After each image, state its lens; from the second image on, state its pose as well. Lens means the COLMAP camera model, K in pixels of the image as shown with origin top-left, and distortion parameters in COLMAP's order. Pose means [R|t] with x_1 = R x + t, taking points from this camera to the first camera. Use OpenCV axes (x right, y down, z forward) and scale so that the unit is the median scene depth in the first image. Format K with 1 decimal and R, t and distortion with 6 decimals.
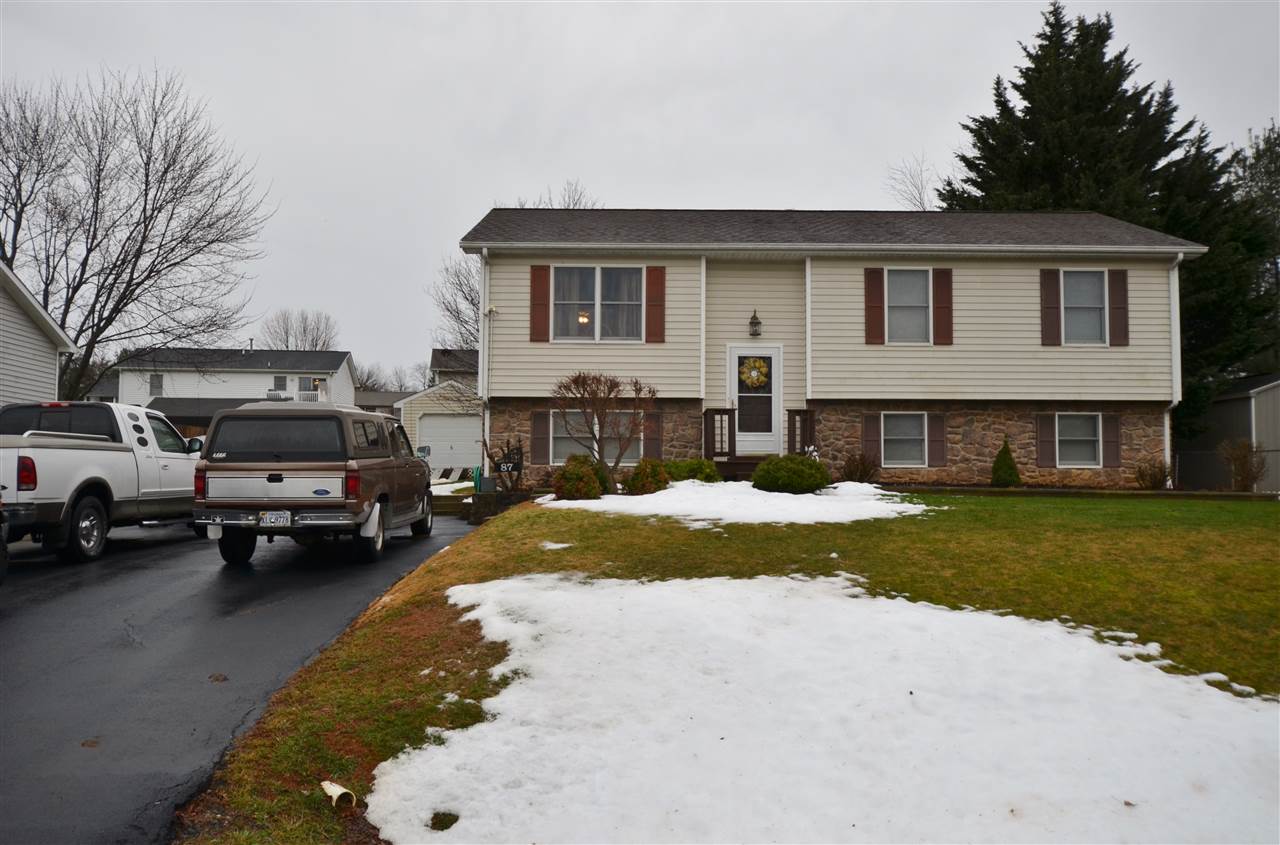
lens RADIAL K [[1104.5, 0, 642.6], [0, 1104.5, 422.2], [0, 0, 1]] dist [-0.006637, 0.016965]
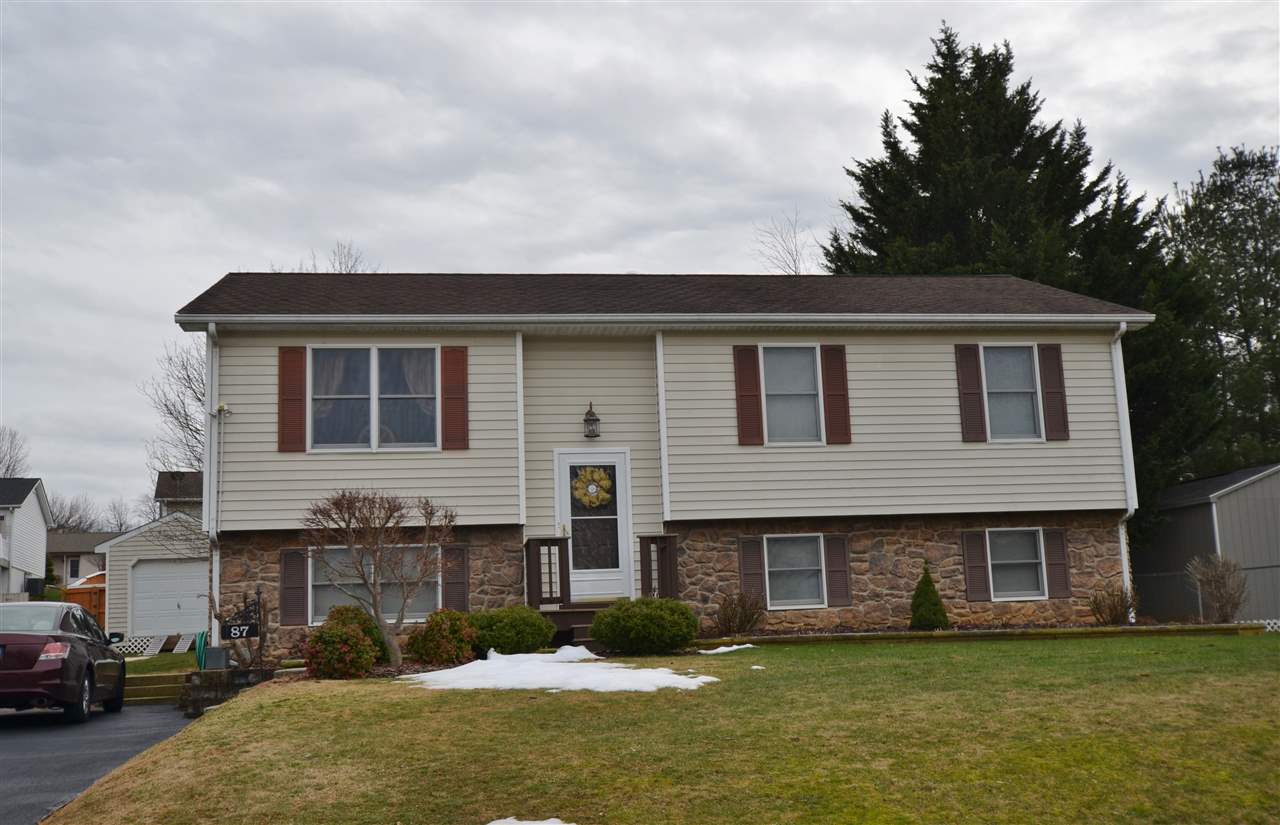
lens RADIAL K [[1419.8, 0, 638.5], [0, 1419.8, 409.3], [0, 0, 1]] dist [-0.010523, 0.000000]
pose [[0.990962, -0.021081, 0.132479, 0.006898], [0.034853, 0.994121, -0.102511, 0.001434], [-0.129540, 0.106202, 0.985870, 0.054666]]
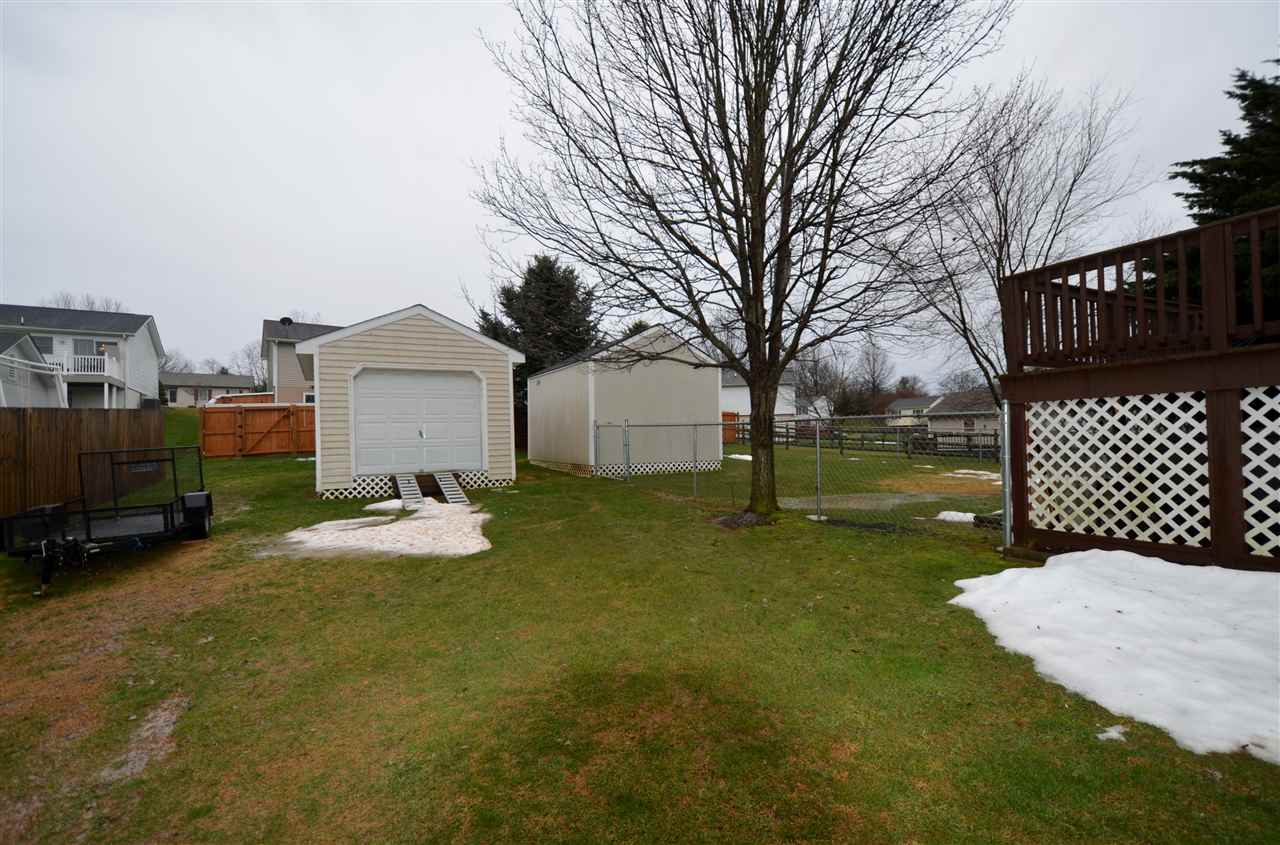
lens RADIAL K [[563.2, 0, 638.5], [0, 563.2, 428.3], [0, 0, 1]] dist [0.004207, -0.004682]
pose [[0.894650, -0.010602, 0.446643, -0.310100], [-0.006400, 0.999312, 0.036540, 0.015338], [-0.446723, -0.035549, 0.893966, 1.091040]]
